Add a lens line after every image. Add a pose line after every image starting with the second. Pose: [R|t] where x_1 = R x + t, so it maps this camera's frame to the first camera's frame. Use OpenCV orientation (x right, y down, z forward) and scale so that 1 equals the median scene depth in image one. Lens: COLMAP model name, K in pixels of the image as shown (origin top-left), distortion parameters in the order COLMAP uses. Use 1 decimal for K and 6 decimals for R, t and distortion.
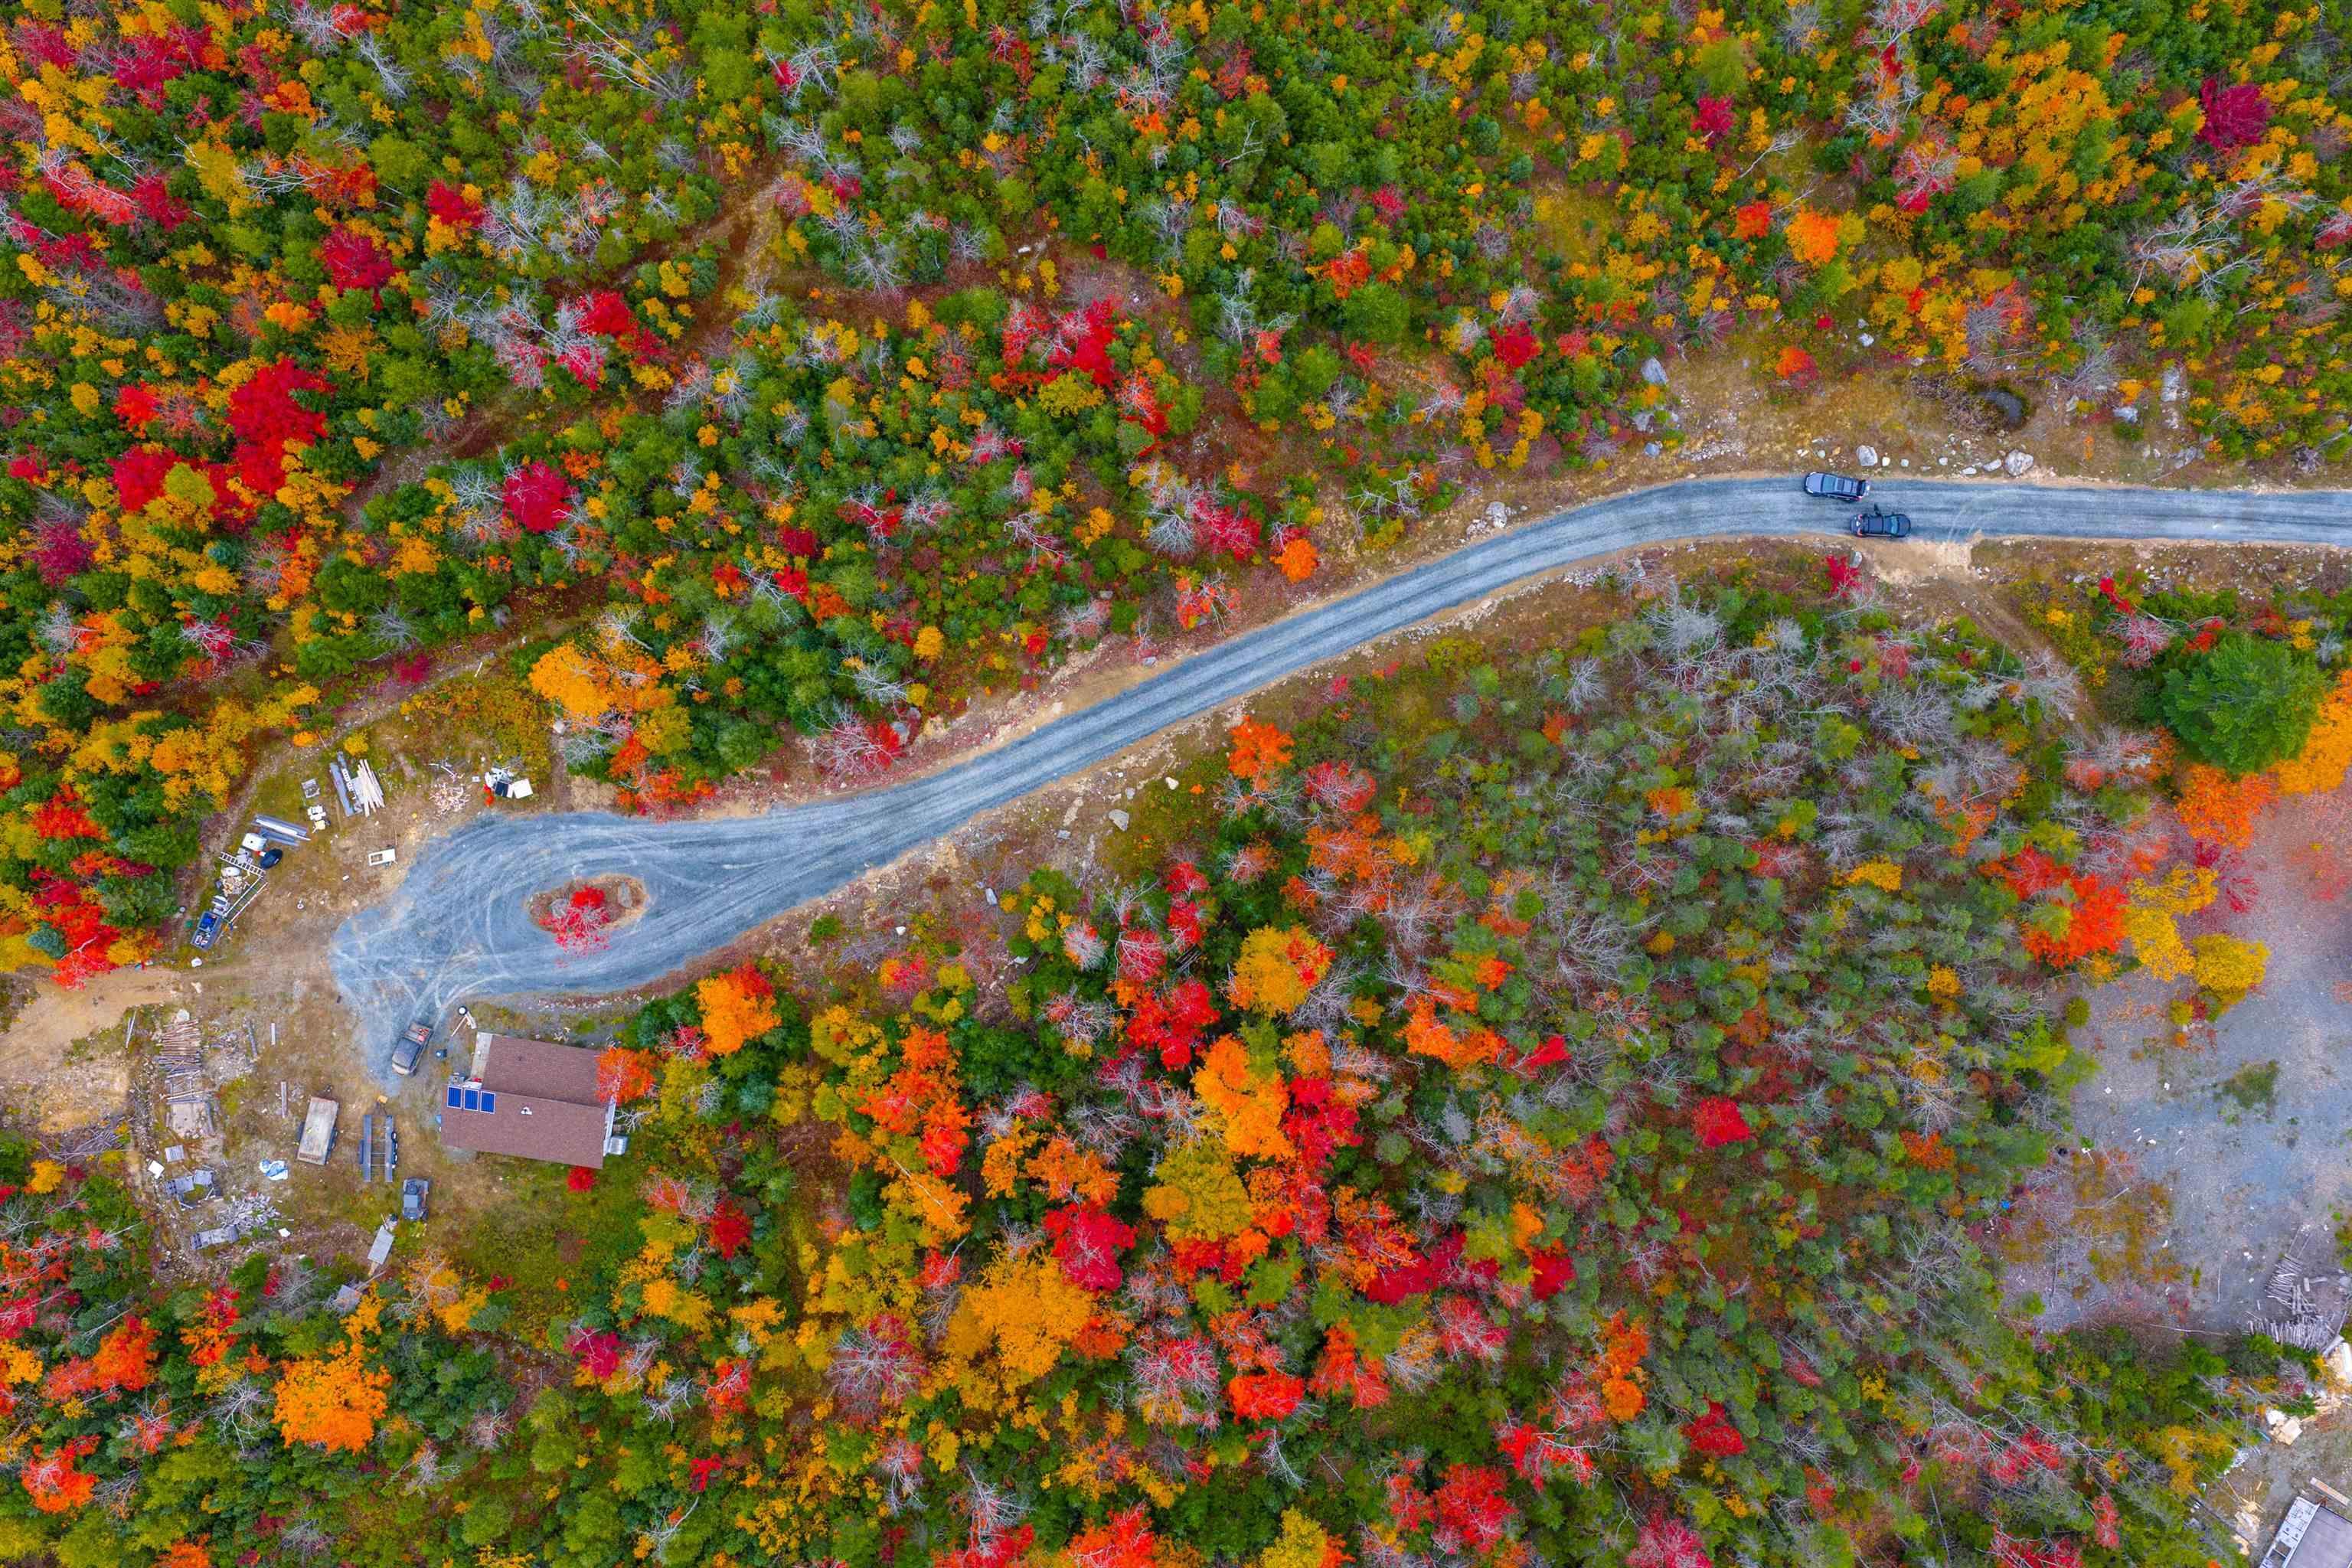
lens RADIAL K [[1940.2, 0, 1172.3], [0, 1940.2, 787.4], [0, 0, 1]] dist [0.010656, -0.019689]
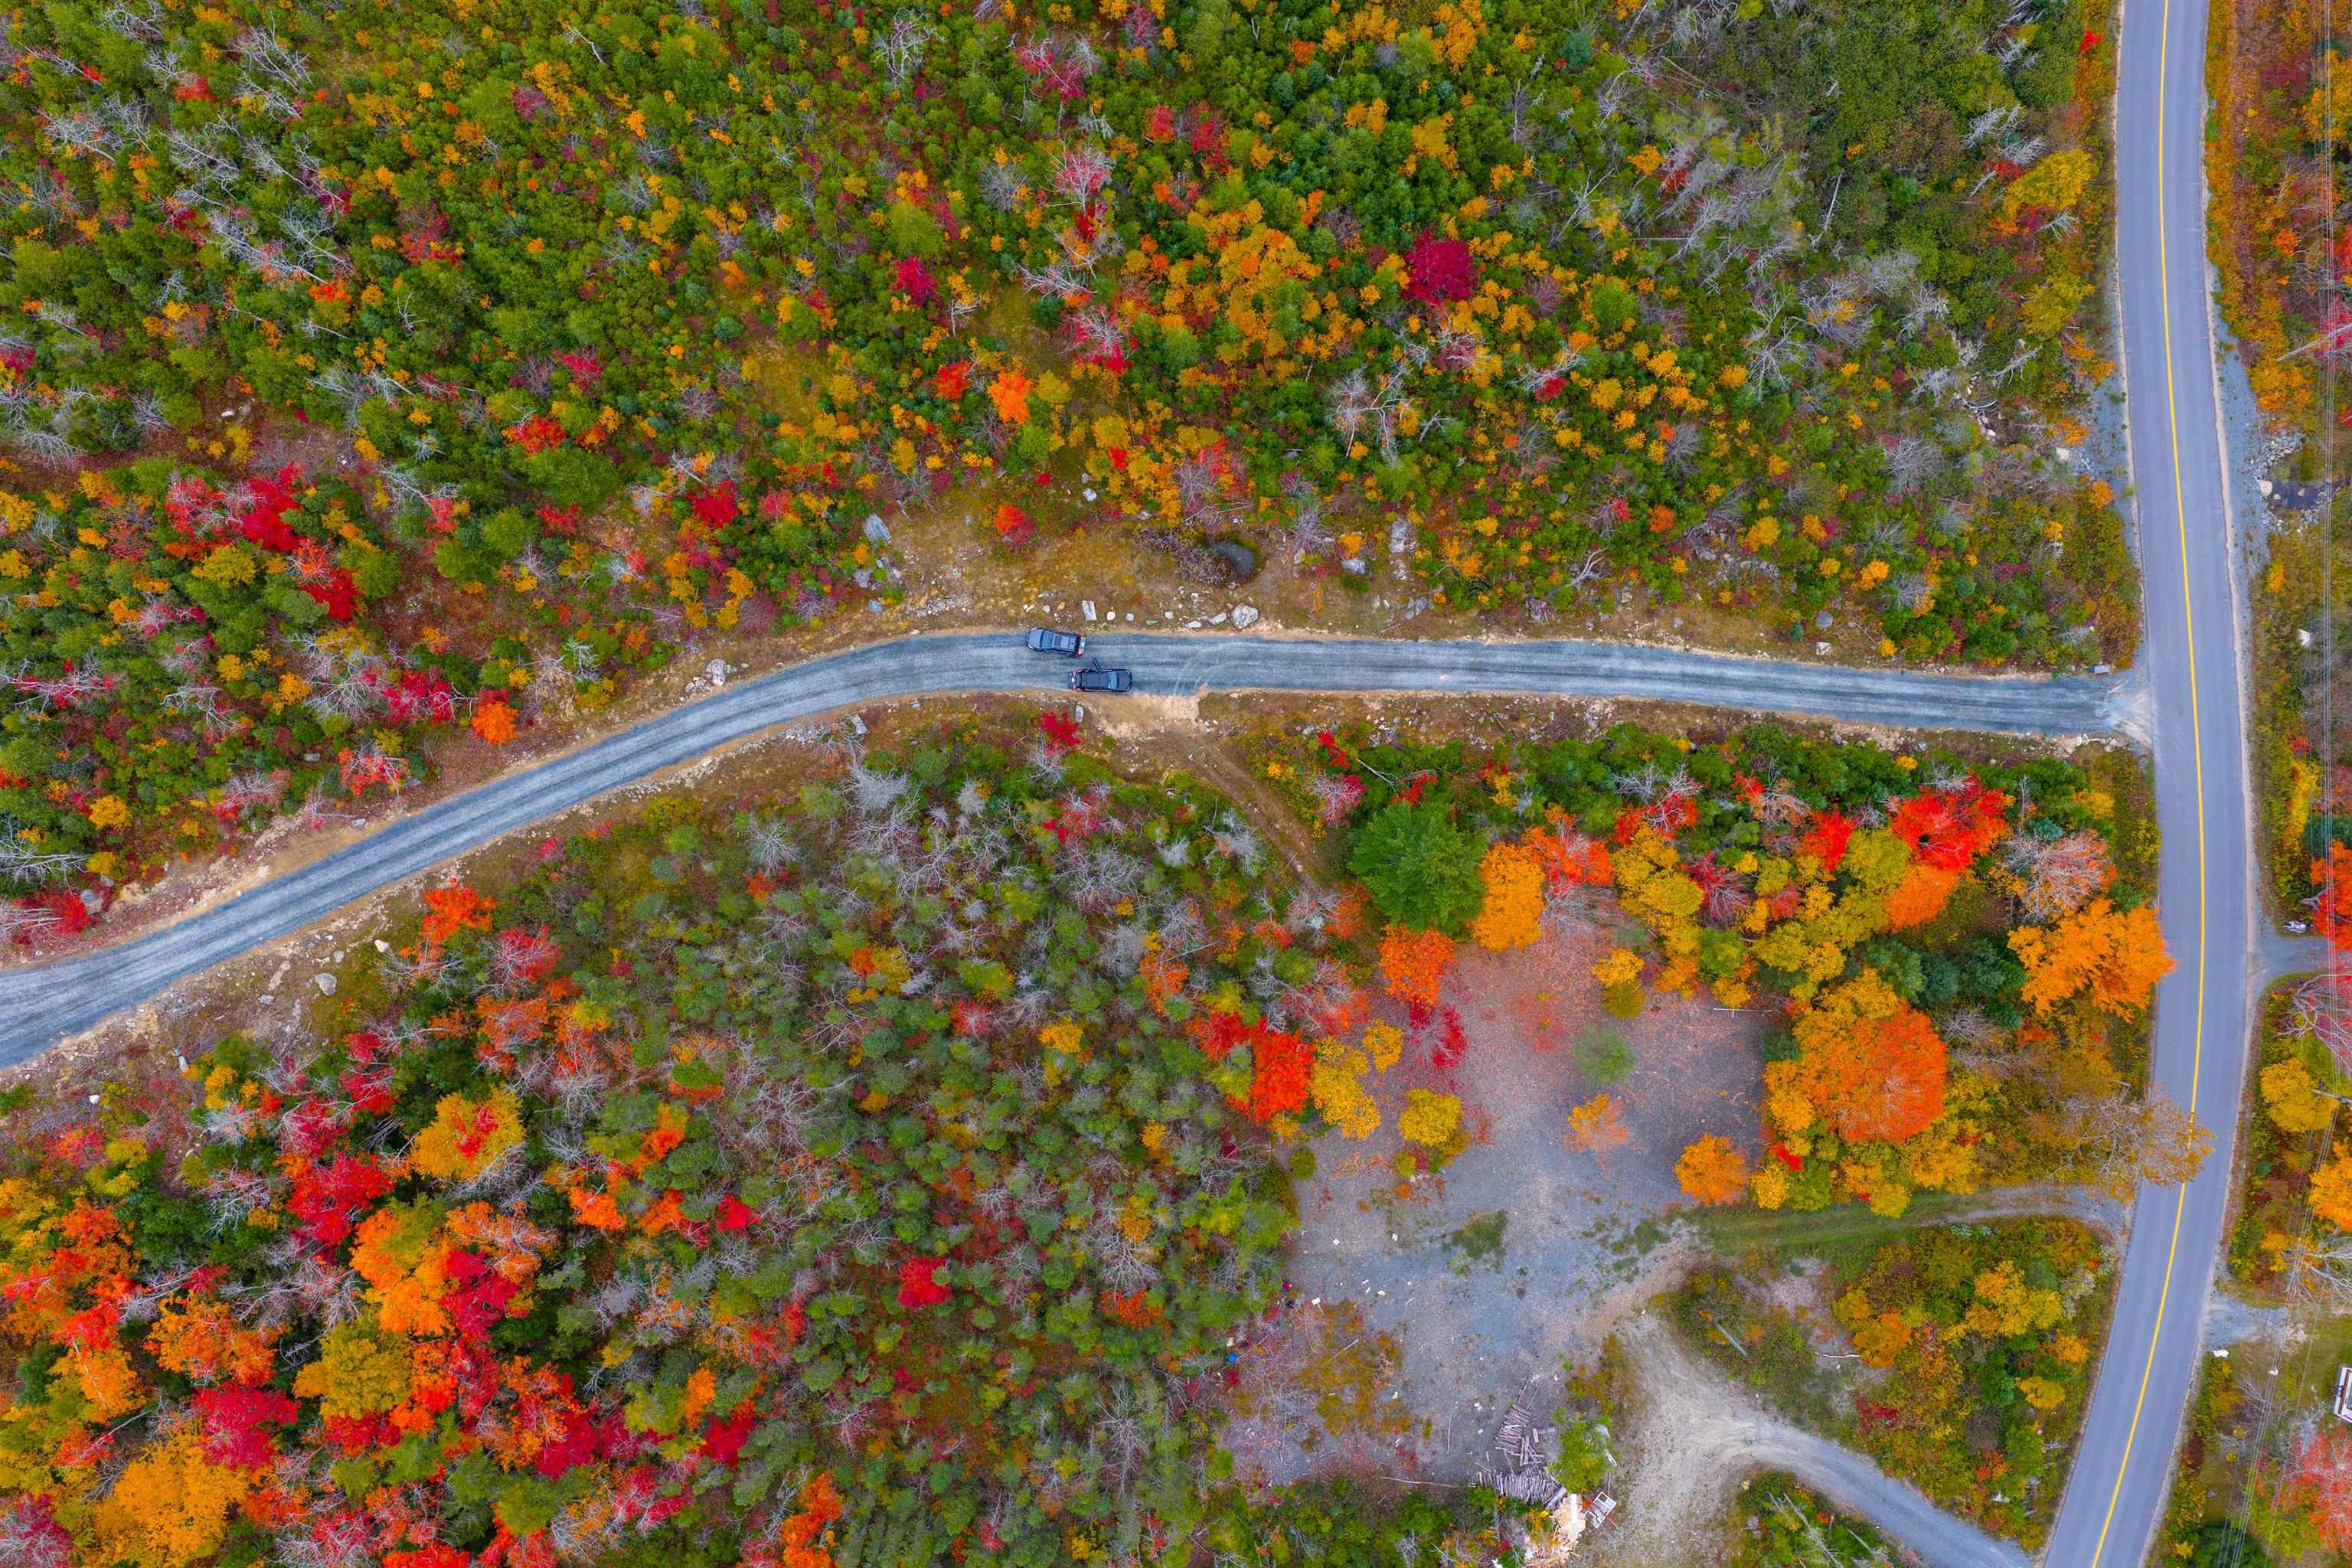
lens RADIAL K [[1940.2, 0, 1174.6], [0, 1940.2, 788.0], [0, 0, 1]] dist [0.010656, -0.019689]
pose [[0.999960, -0.007834, 0.004377, 0.406139], [0.007855, 0.999958, -0.004722, -0.075825], [-0.004340, 0.004756, 0.999979, -0.000976]]
